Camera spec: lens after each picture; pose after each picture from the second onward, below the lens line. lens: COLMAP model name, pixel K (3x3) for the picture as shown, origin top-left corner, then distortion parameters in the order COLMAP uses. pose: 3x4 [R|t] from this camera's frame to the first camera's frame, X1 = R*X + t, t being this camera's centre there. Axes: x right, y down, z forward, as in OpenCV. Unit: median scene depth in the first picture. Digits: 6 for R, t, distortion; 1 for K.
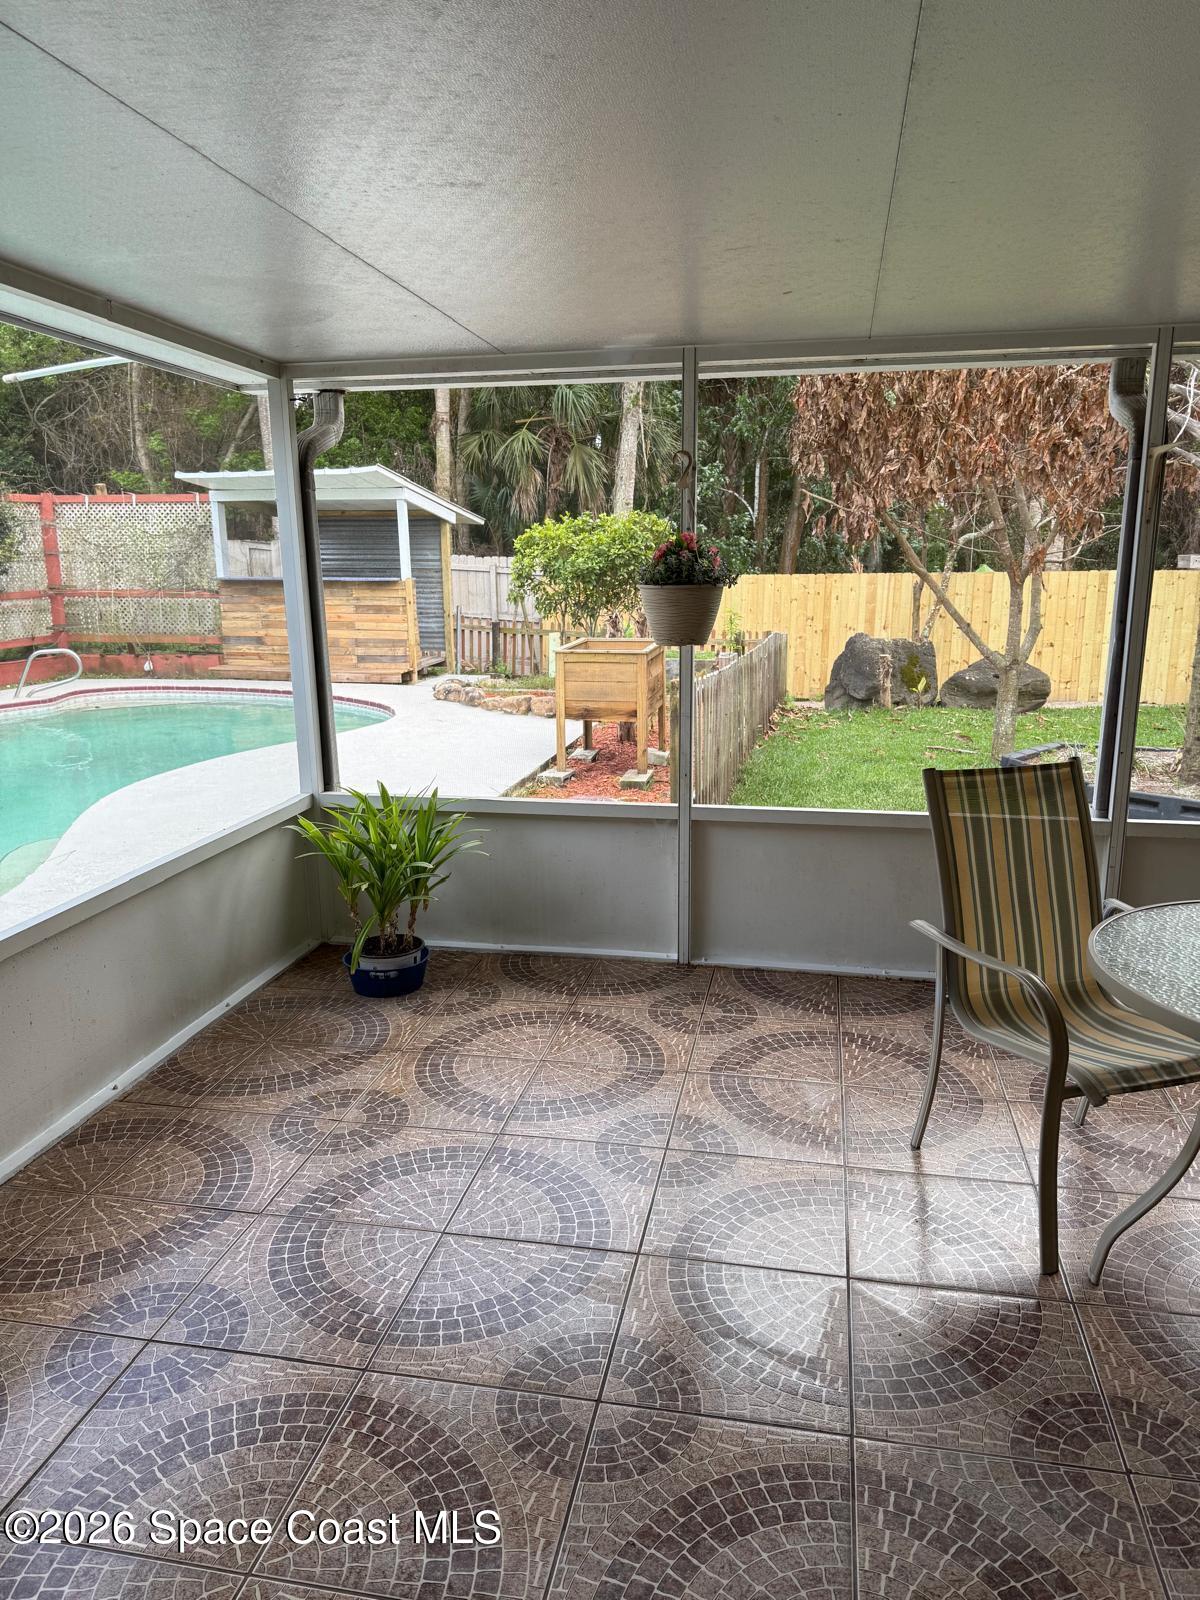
lens RADIAL K [[1104.1, 0, 599.3], [0, 1104.1, 808.9], [0, 0, 1]] dist [0.021035, -0.009673]
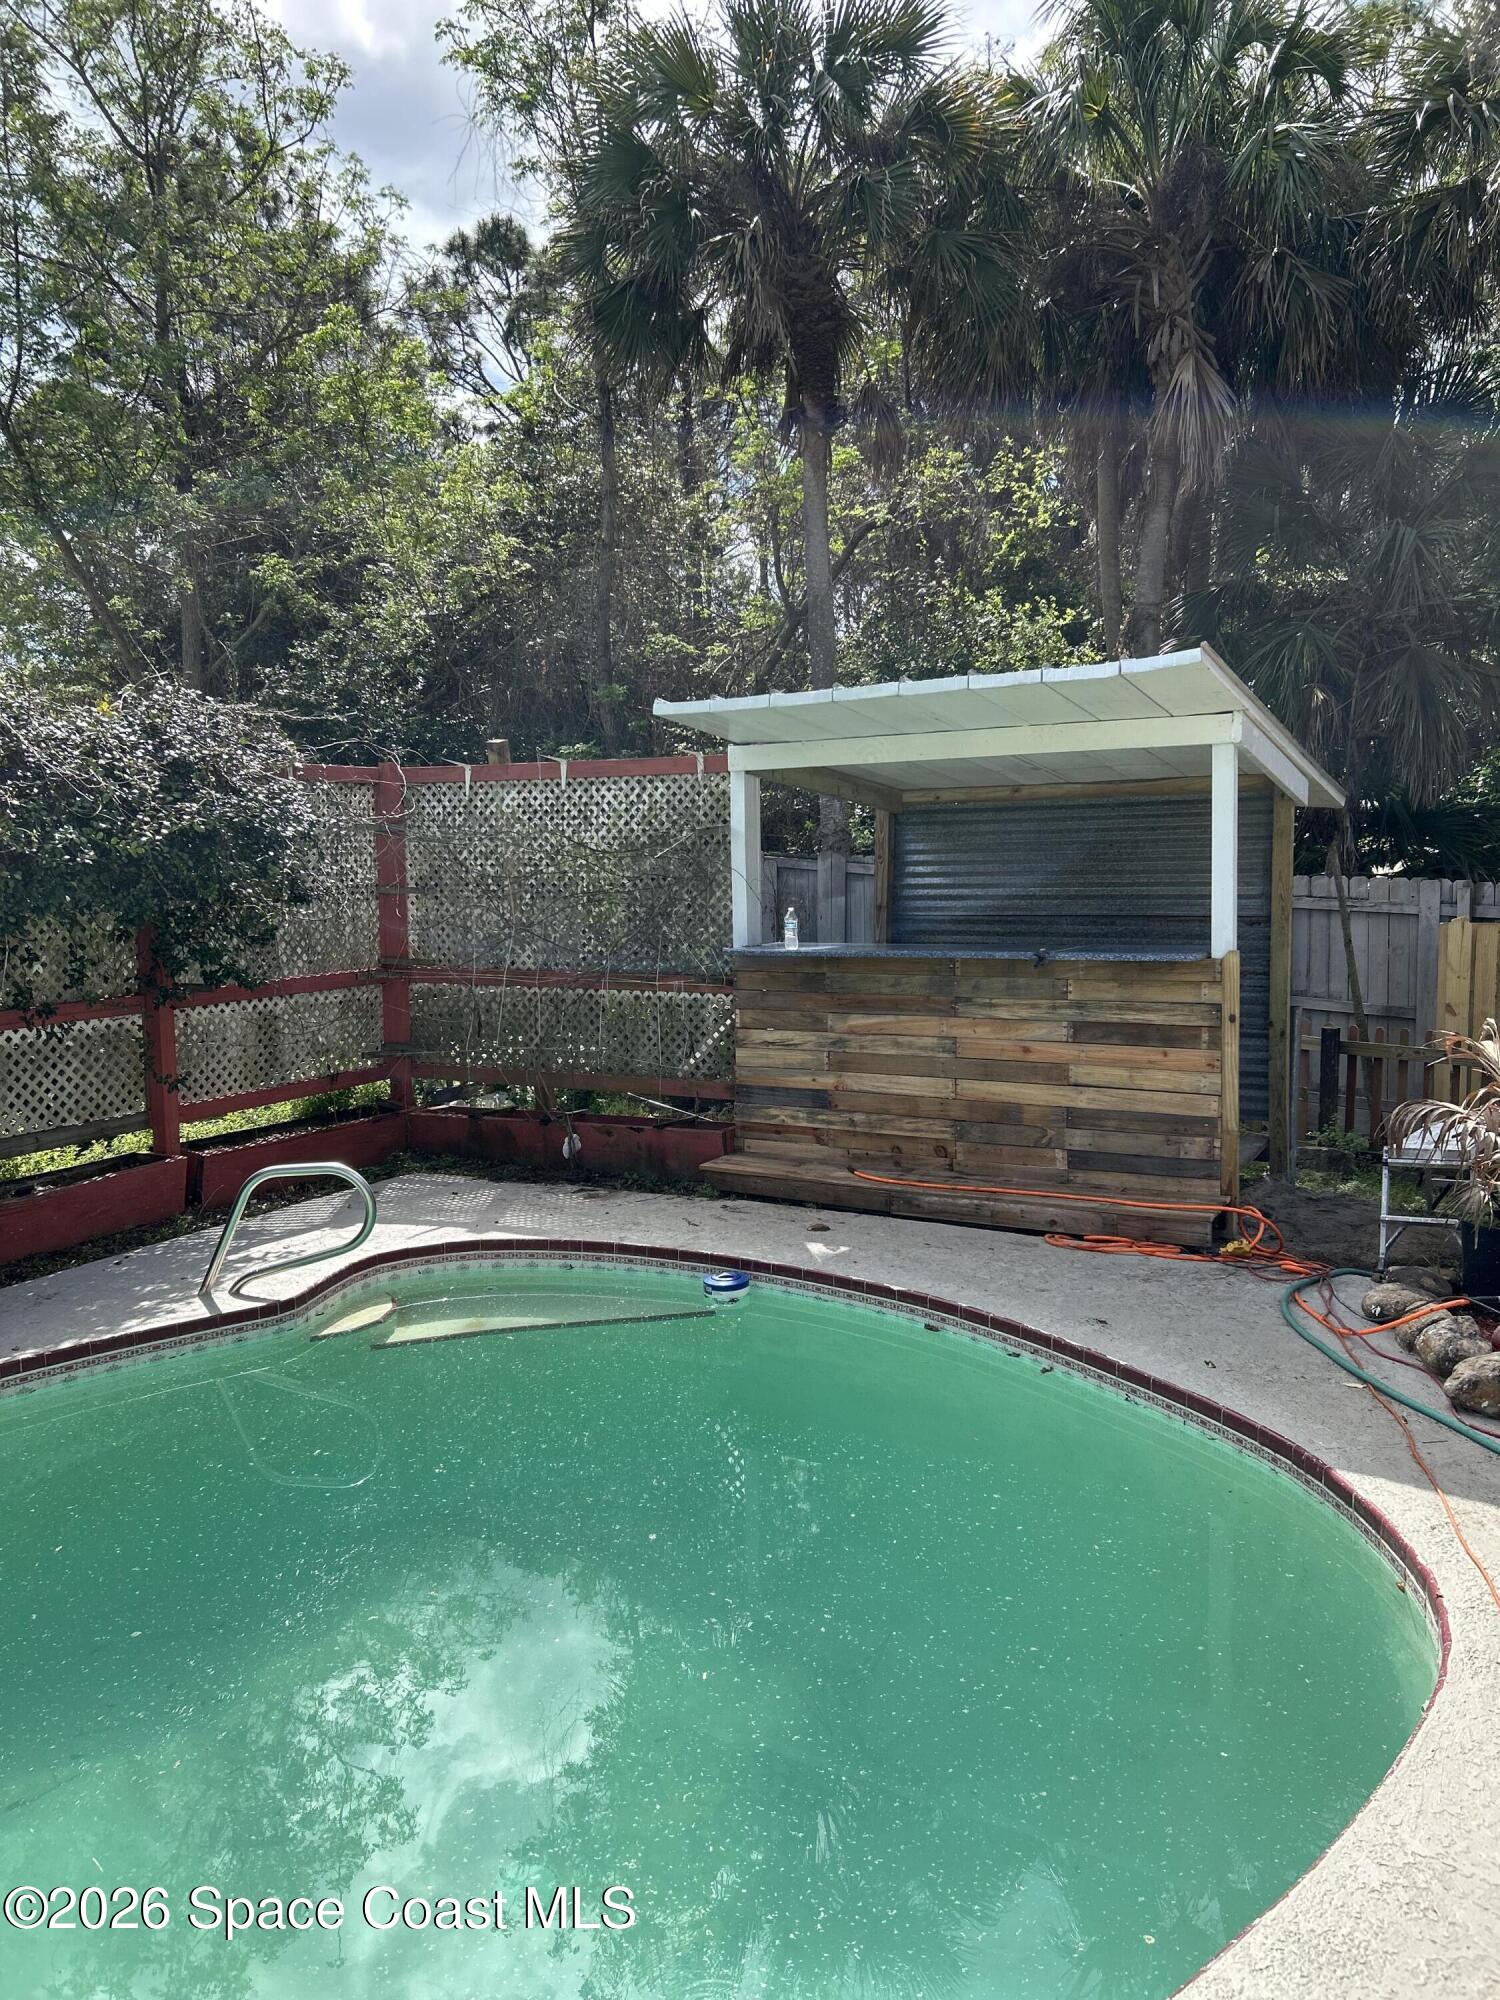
lens RADIAL K [[1494.8, 0, 746.3], [0, 1494.8, 1002.7], [0, 0, 1]] dist [0.060496, -0.017108]
pose [[0.957556, 0.017138, -0.287738, -0.178561], [-0.054318, 0.991075, -0.121734, -0.120646], [0.283084, 0.132197, 0.949941, 0.473889]]
